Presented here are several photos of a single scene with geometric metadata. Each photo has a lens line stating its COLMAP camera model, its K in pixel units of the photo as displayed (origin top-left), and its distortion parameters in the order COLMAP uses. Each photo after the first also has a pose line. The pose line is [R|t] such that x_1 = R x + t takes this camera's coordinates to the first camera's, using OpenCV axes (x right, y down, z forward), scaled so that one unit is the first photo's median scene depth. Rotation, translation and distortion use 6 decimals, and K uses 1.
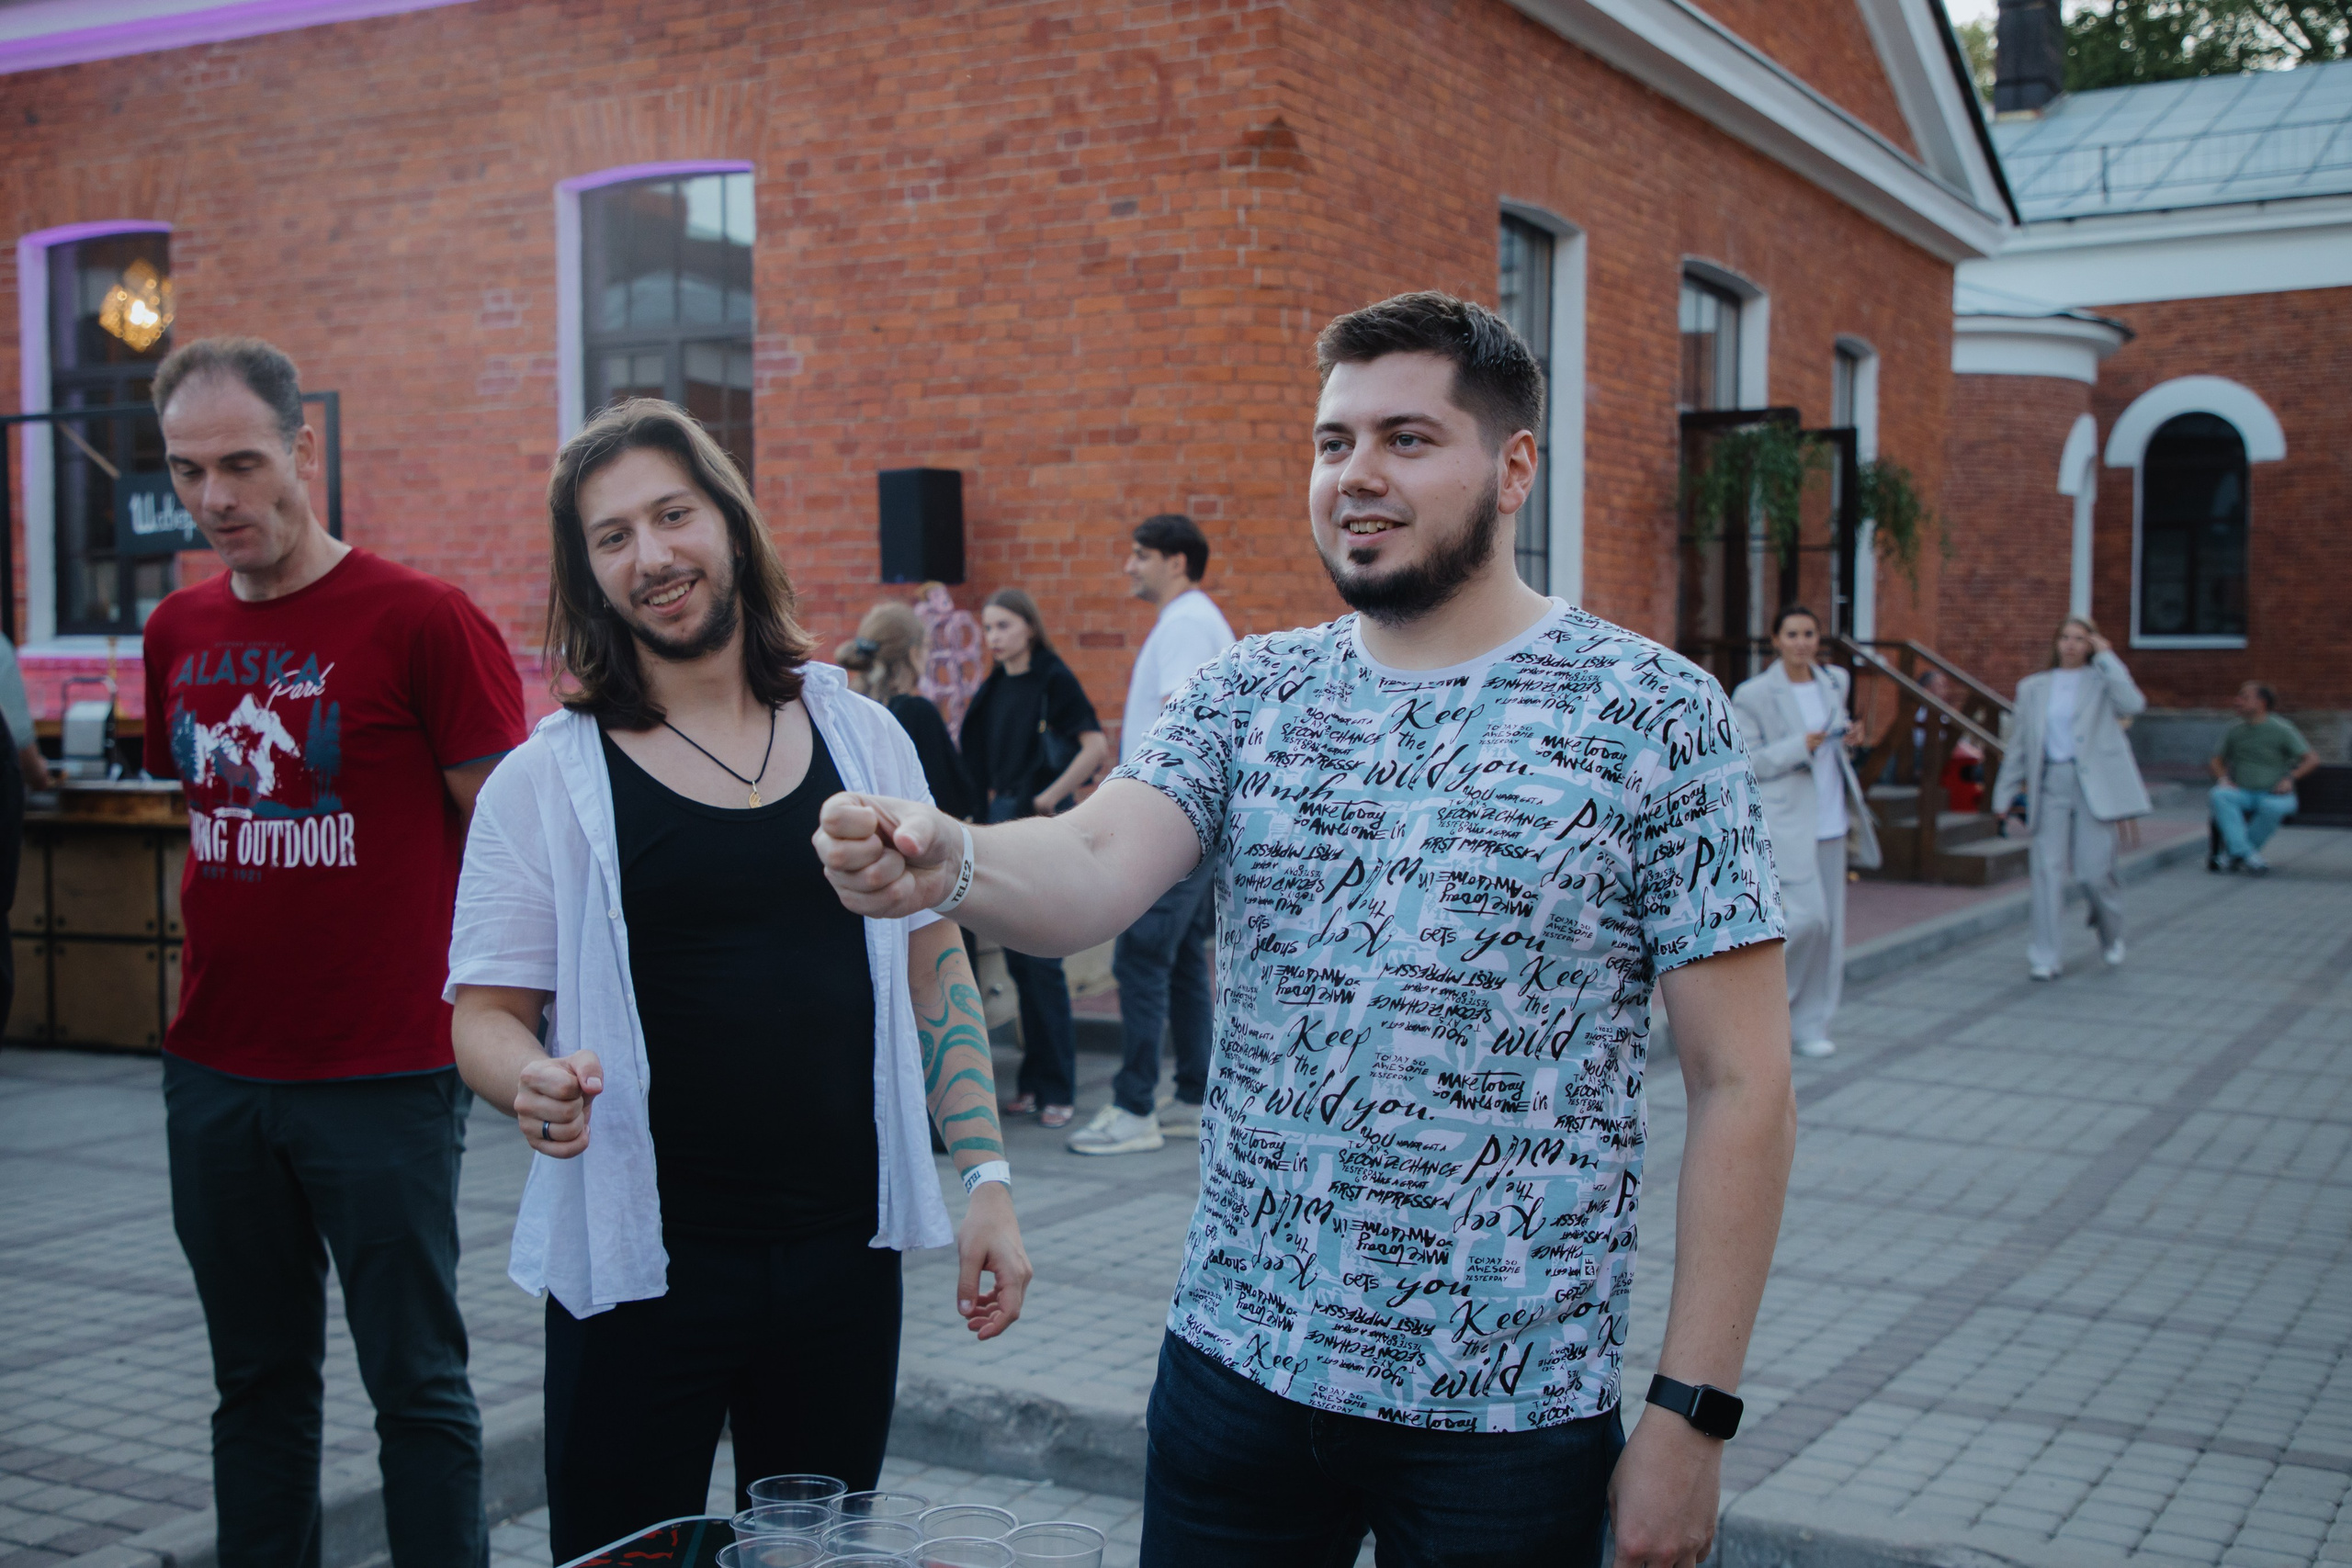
lens RADIAL K [[2656.2, 0, 1166.0], [0, 2656.2, 785.4], [0, 0, 1]] dist [0.066297, 0.000000]
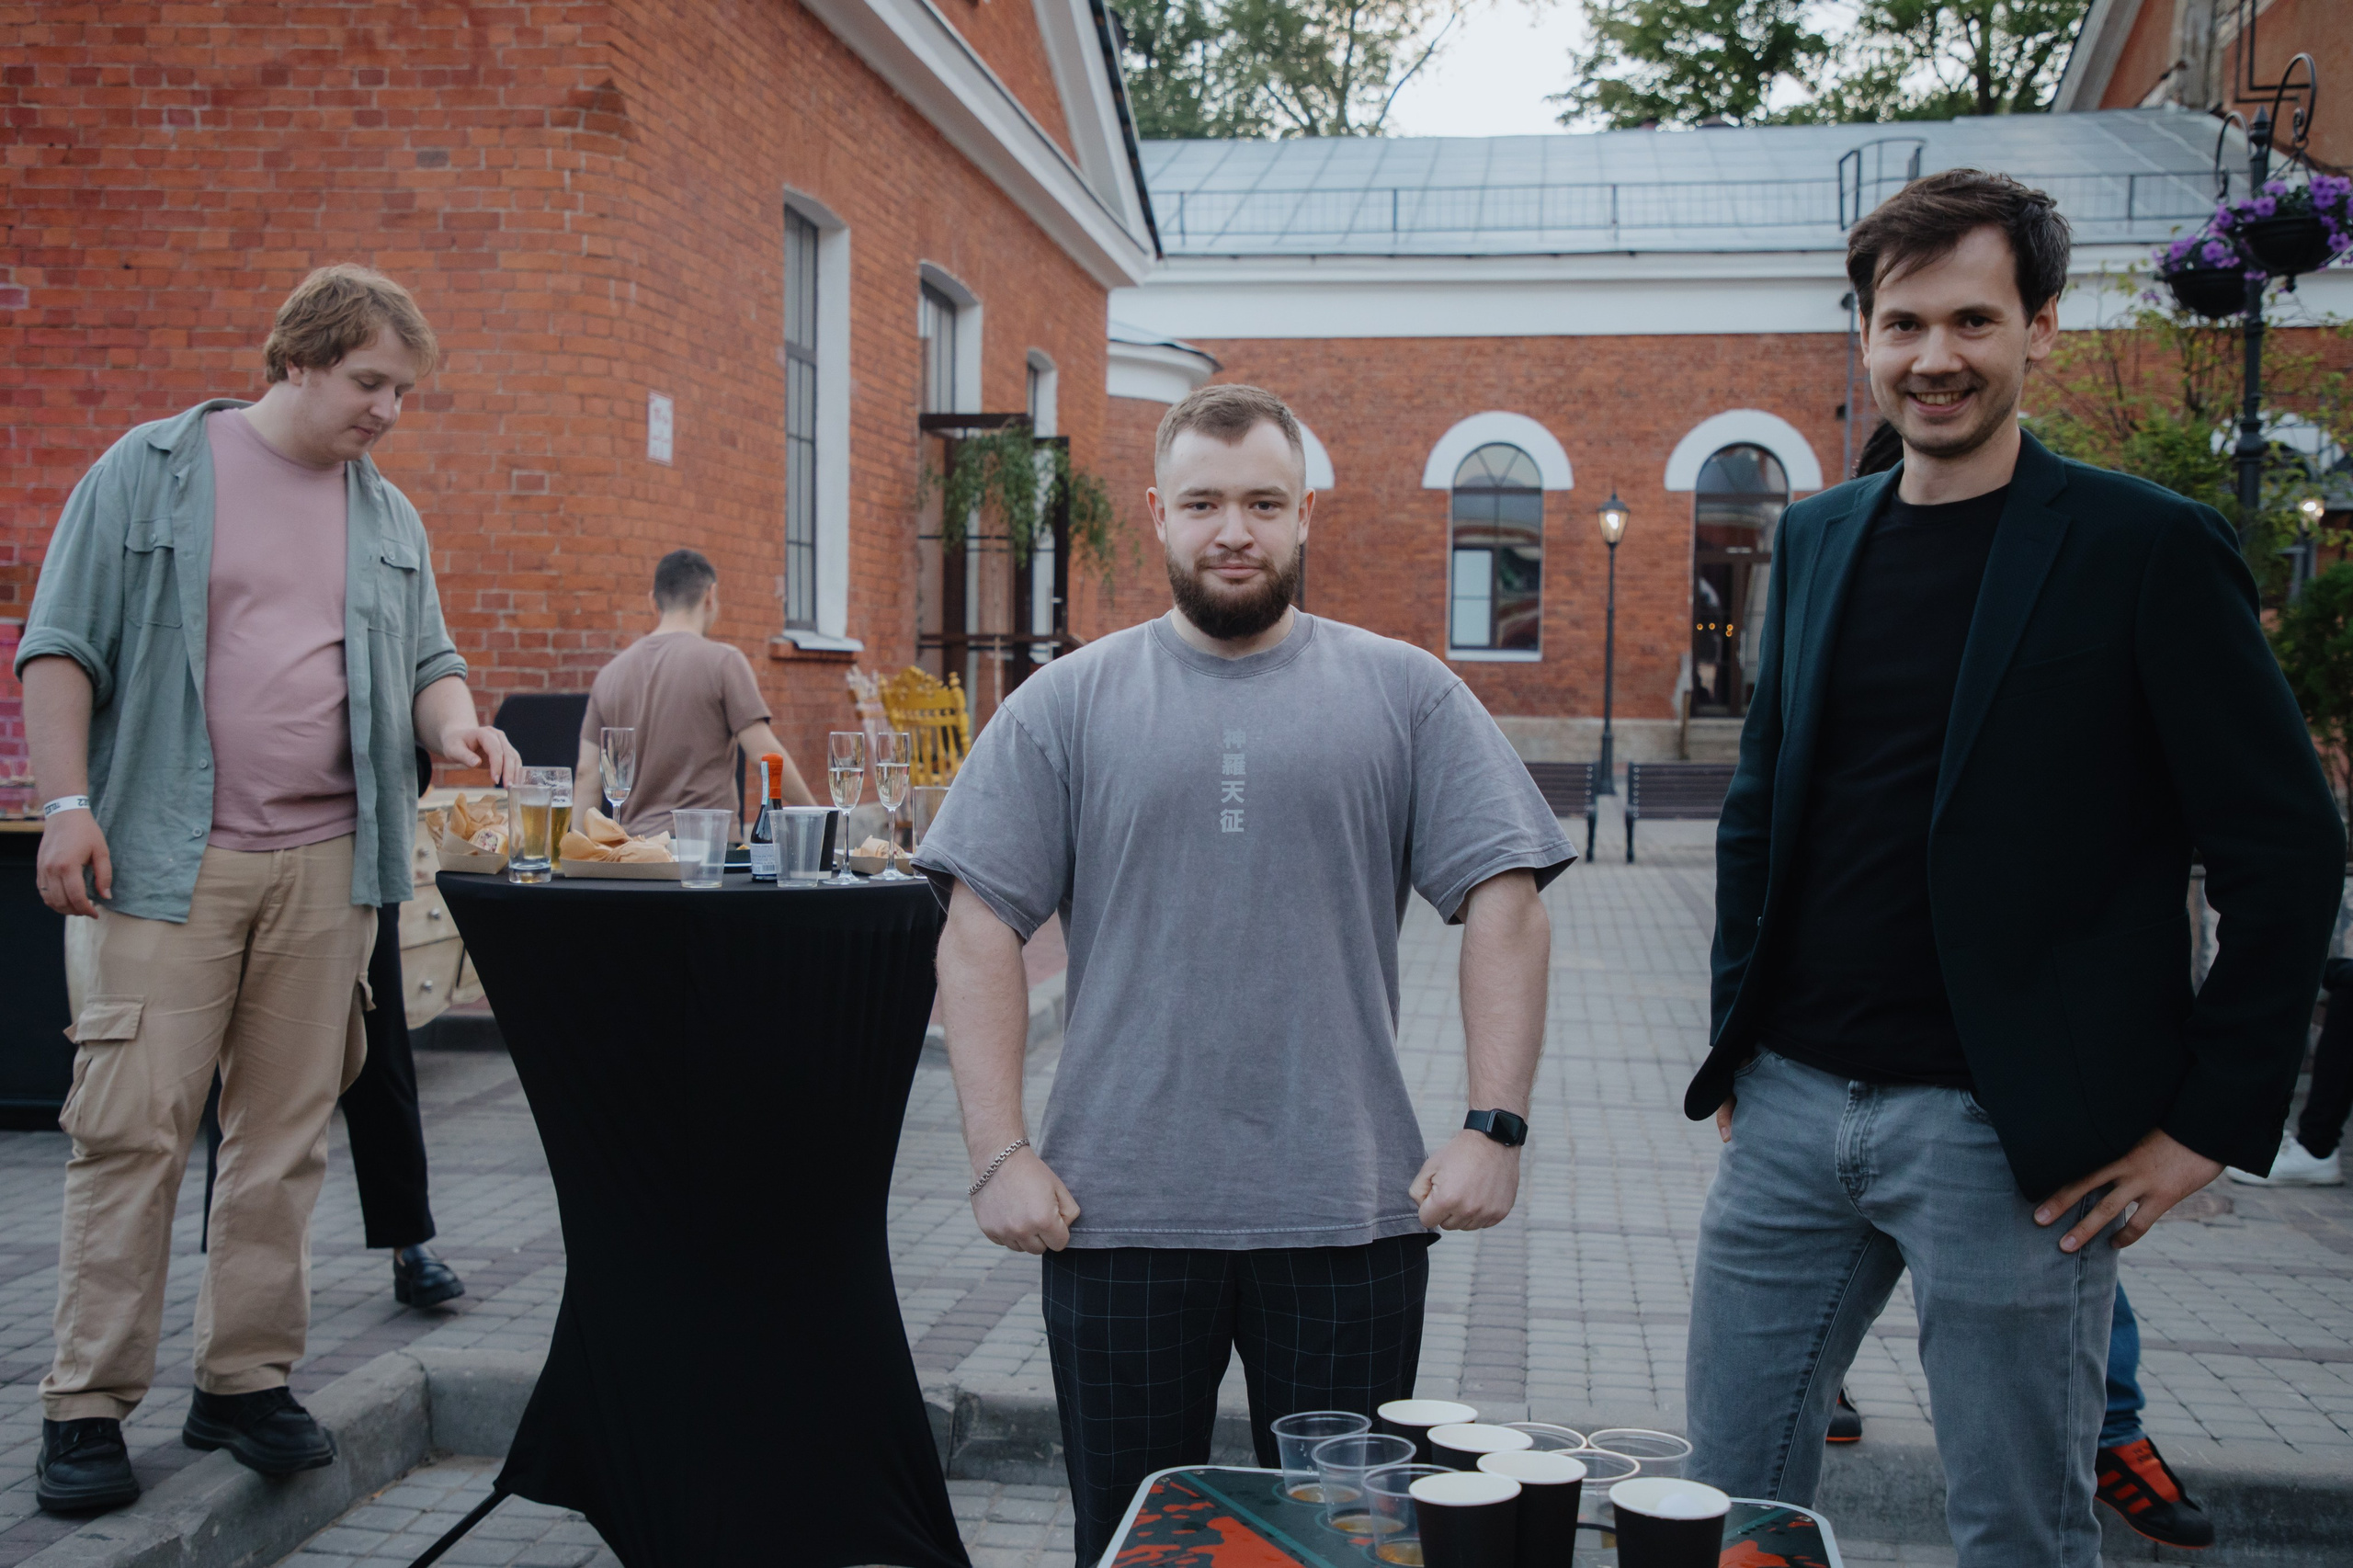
lens RADIAL K [[2636.5, 0, 1180.5], [0, 2636.5, 800.0], [0, 0, 1]] dist [0.097296, 0.000000]
pose [[0.921560, -0.005939, 0.388192, -0.132821], [0.005028, 0.999982, 0.003364, 0.007079], [-0.388205, -0.001149, 0.921573, 0.029098]]
